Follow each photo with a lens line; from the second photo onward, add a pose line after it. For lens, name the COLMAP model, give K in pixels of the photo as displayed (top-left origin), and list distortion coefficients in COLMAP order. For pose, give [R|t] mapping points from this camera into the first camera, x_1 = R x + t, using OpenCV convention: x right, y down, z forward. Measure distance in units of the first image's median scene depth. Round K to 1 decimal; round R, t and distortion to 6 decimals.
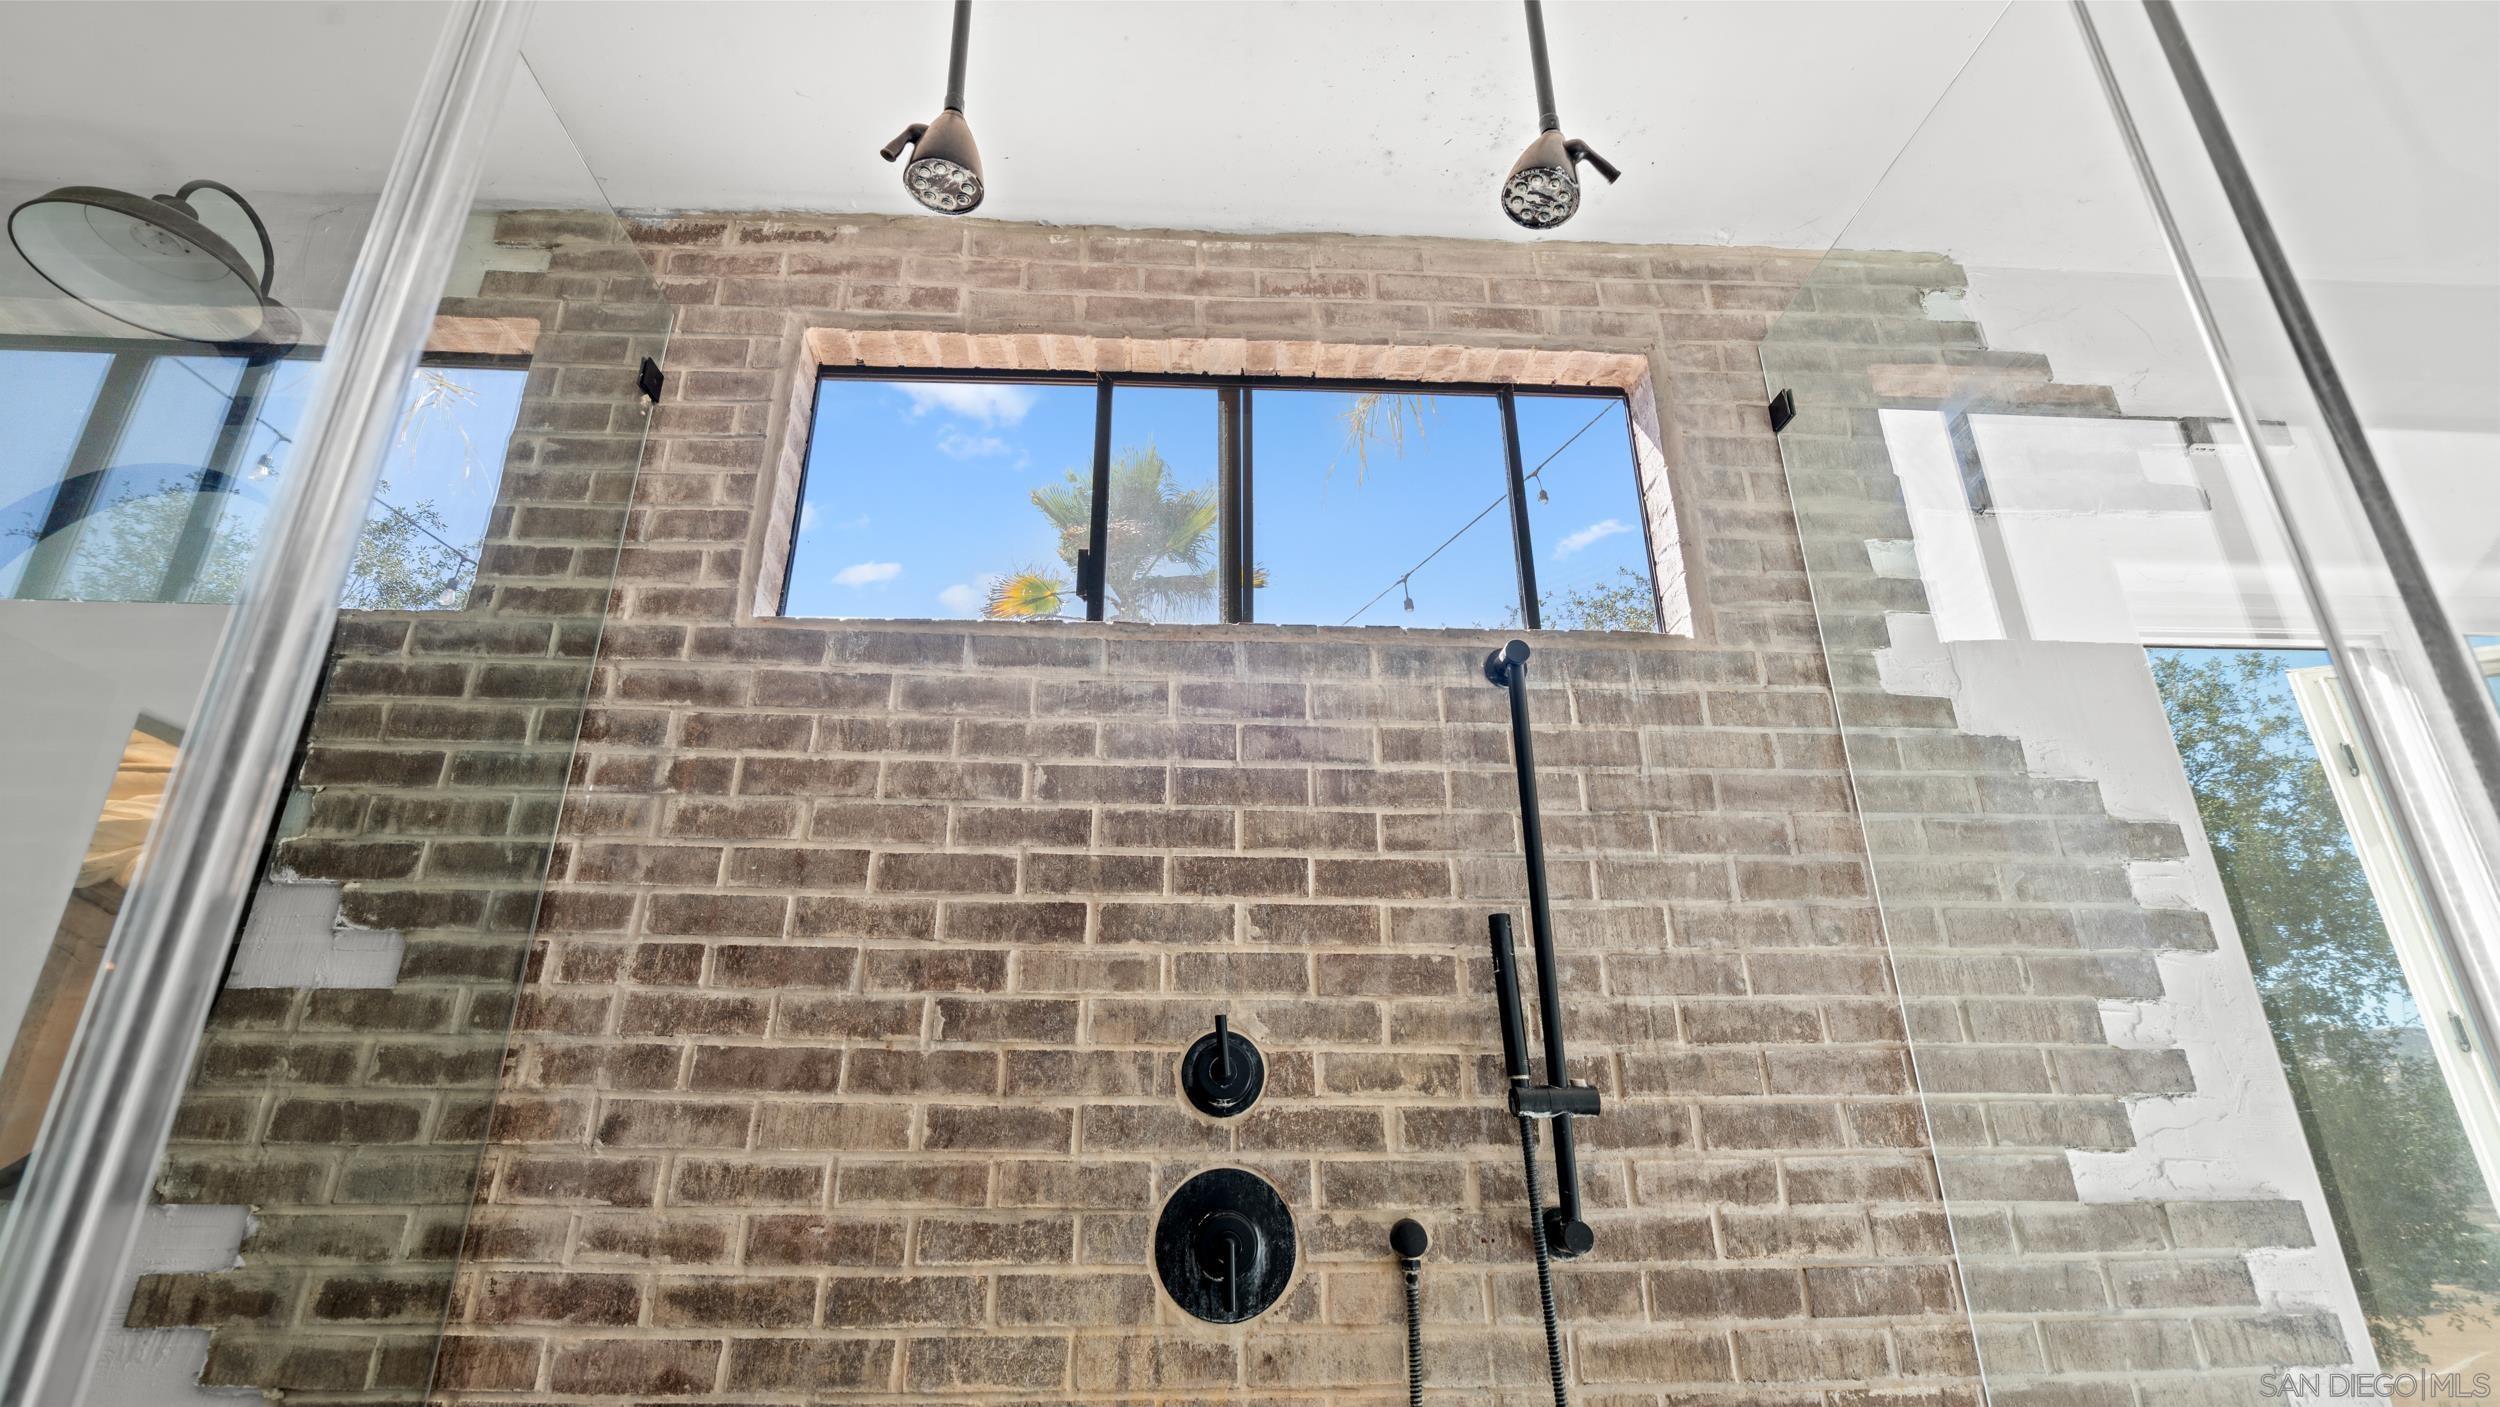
lens RADIAL K [[1126.1, 0, 1225.2], [0, 1126.1, 709.0], [0, 0, 1]] dist [-0.006920, 0.002924]
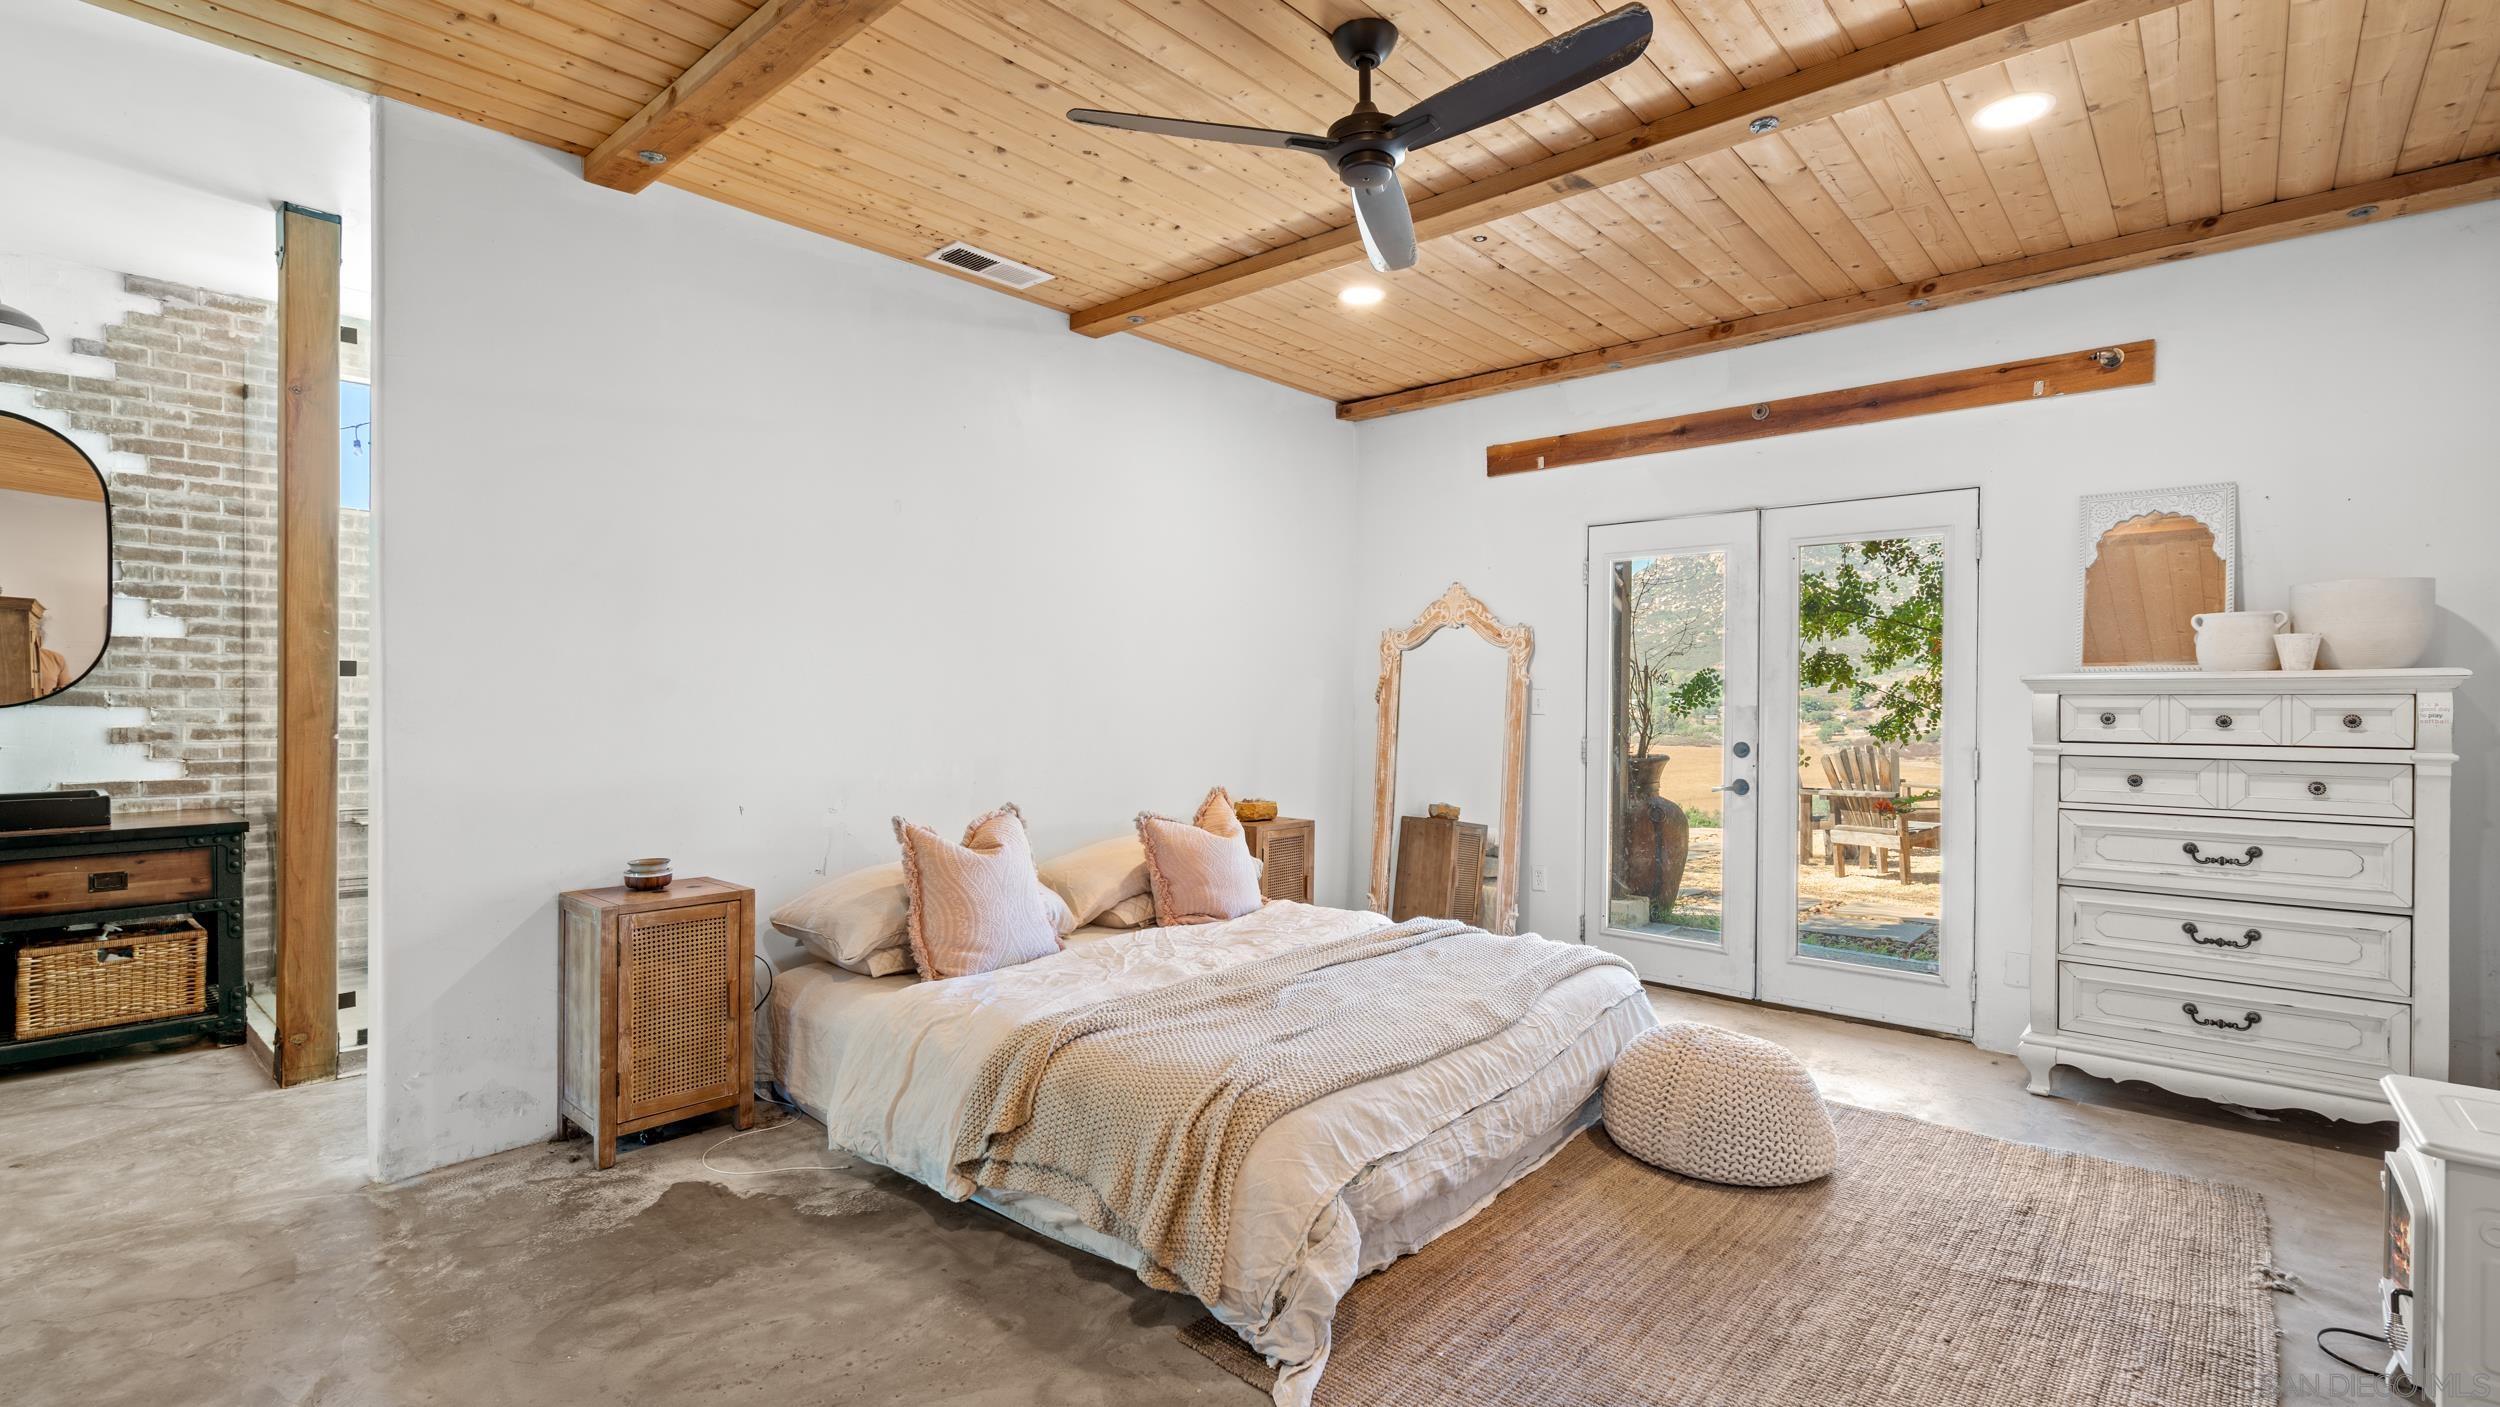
lens RADIAL K [[1126.1, 0, 1239.8], [0, 1126.1, 704.0], [0, 0, 1]] dist [-0.006920, 0.002924]
pose [[0.706552, 0.004688, 0.707646, -0.838127], [-0.267577, 0.927508, 0.261019, -1.030874], [-0.655124, -0.373773, 0.656587, -2.625245]]
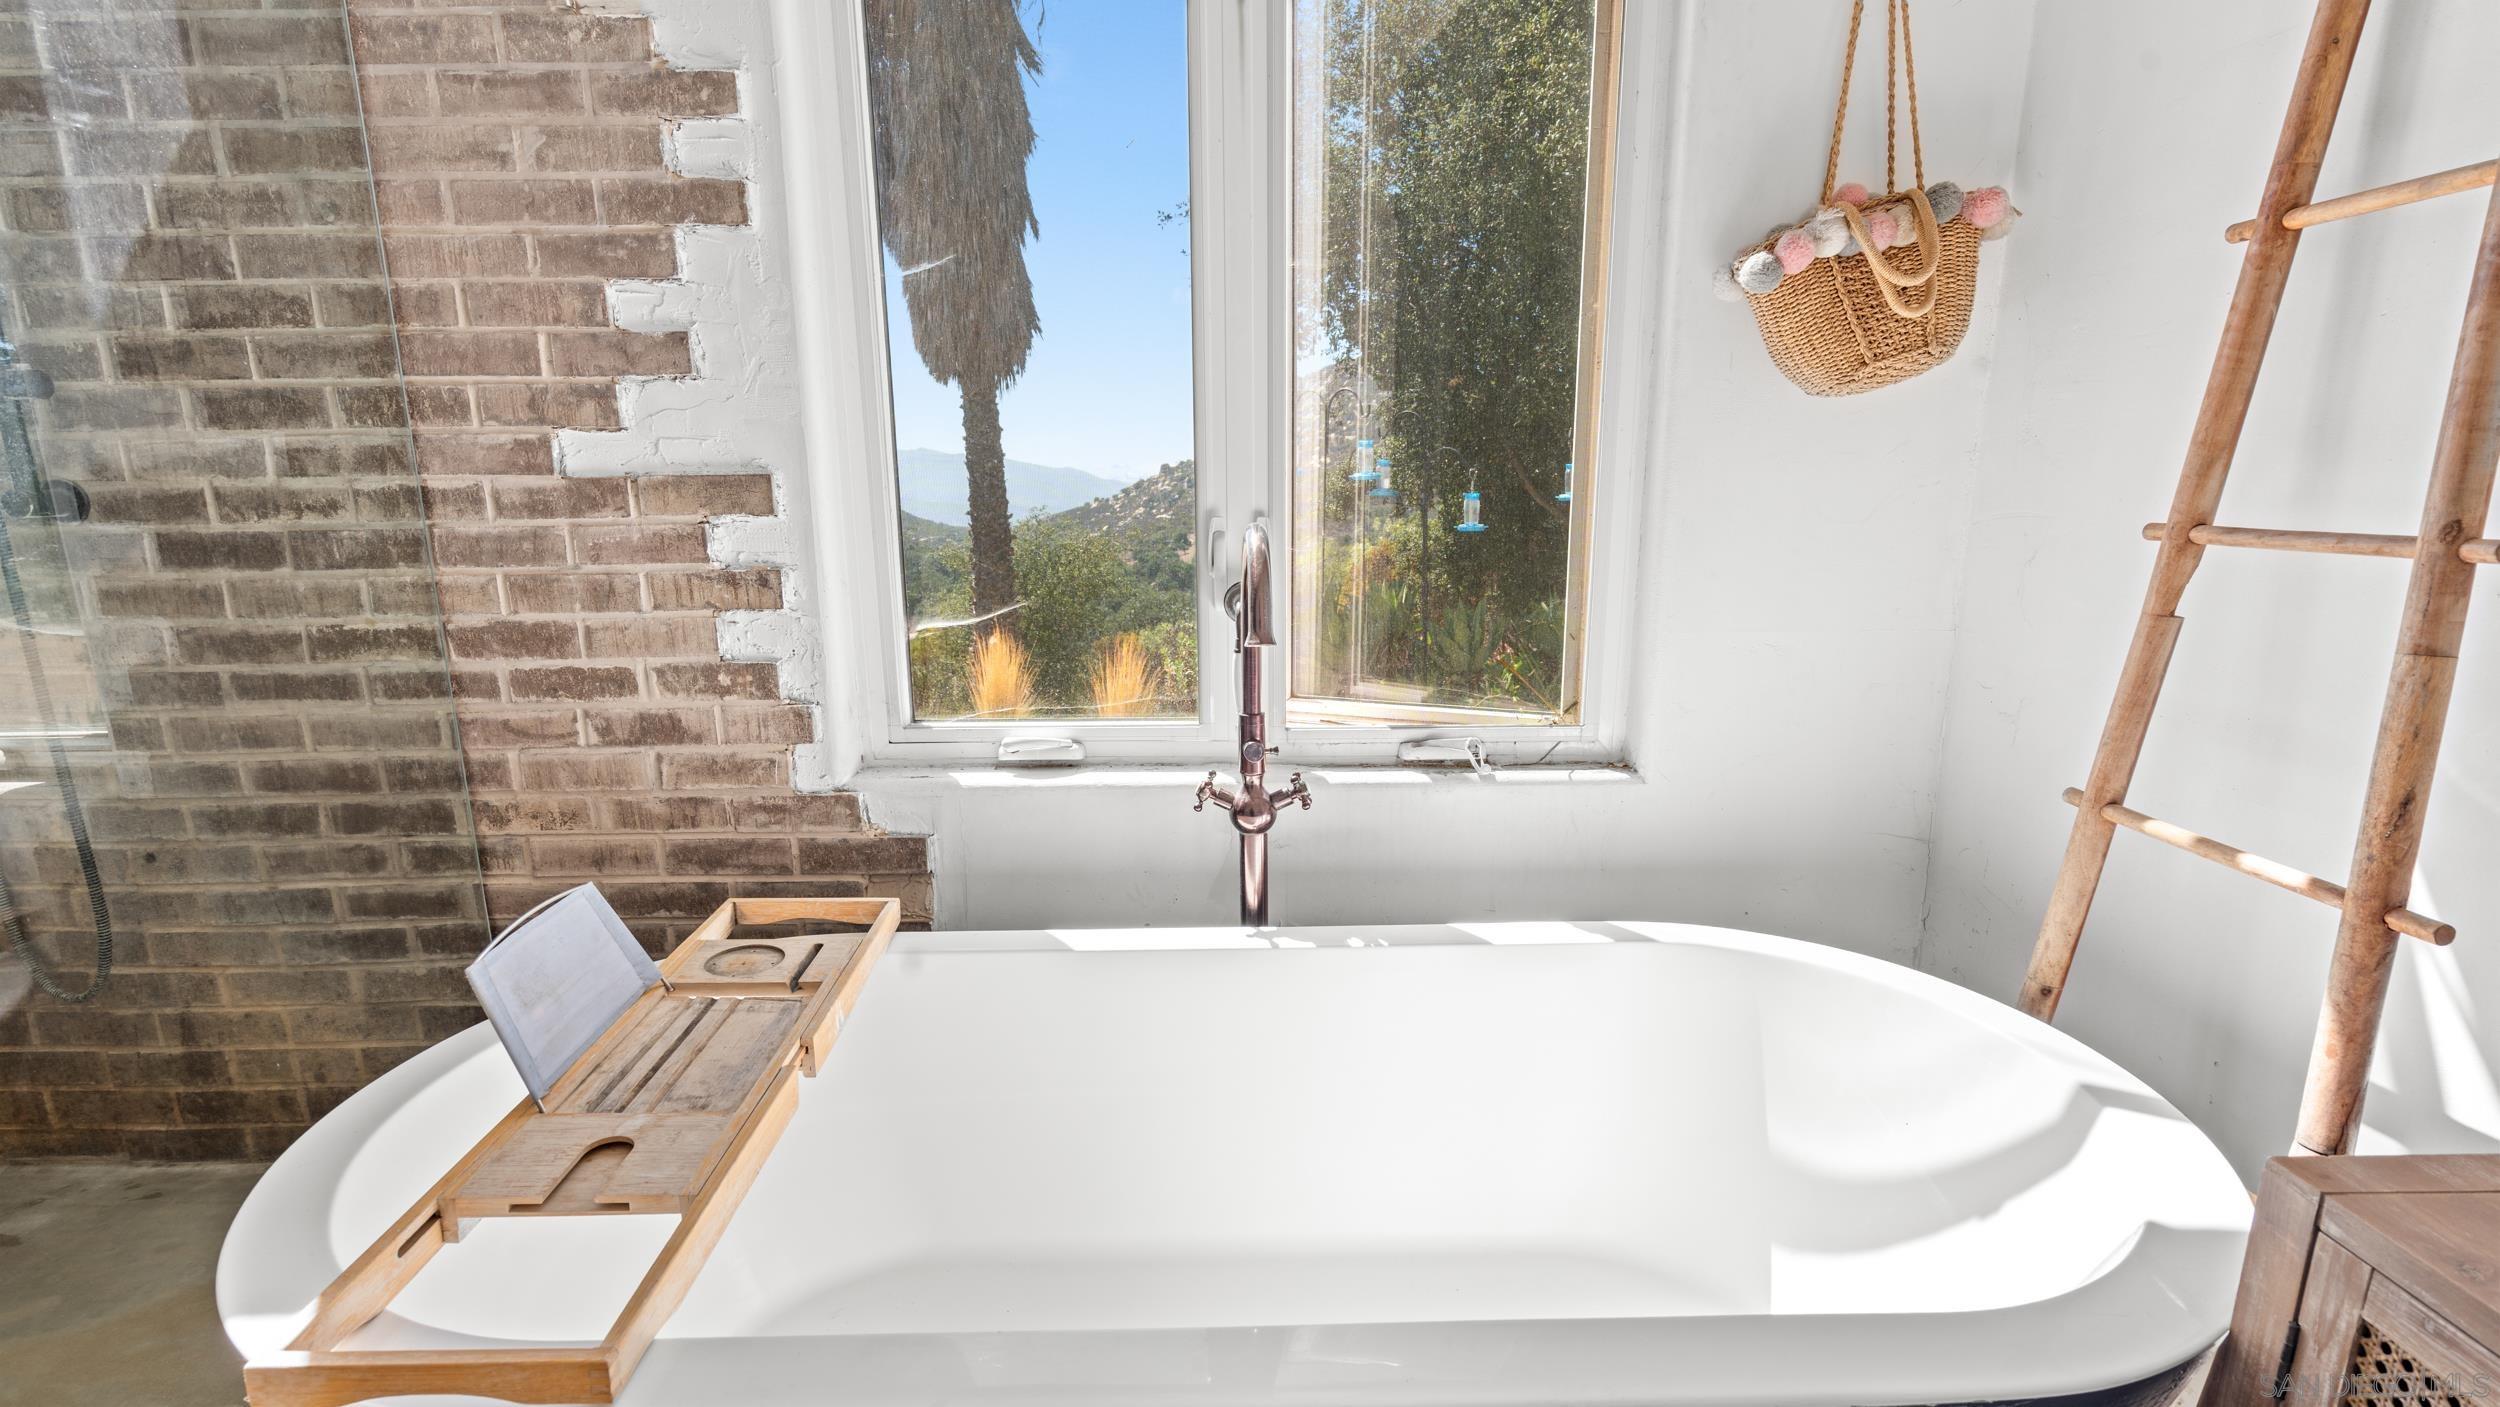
lens RADIAL K [[1126.1, 0, 1253.0], [0, 1126.1, 709.9], [0, 0, 1]] dist [-0.006920, 0.002924]
pose [[0.998569, 0.009791, -0.052570, 1.440396], [0.021142, 0.830711, 0.556303, 0.041053], [0.049118, -0.556618, 0.829315, 0.018517]]
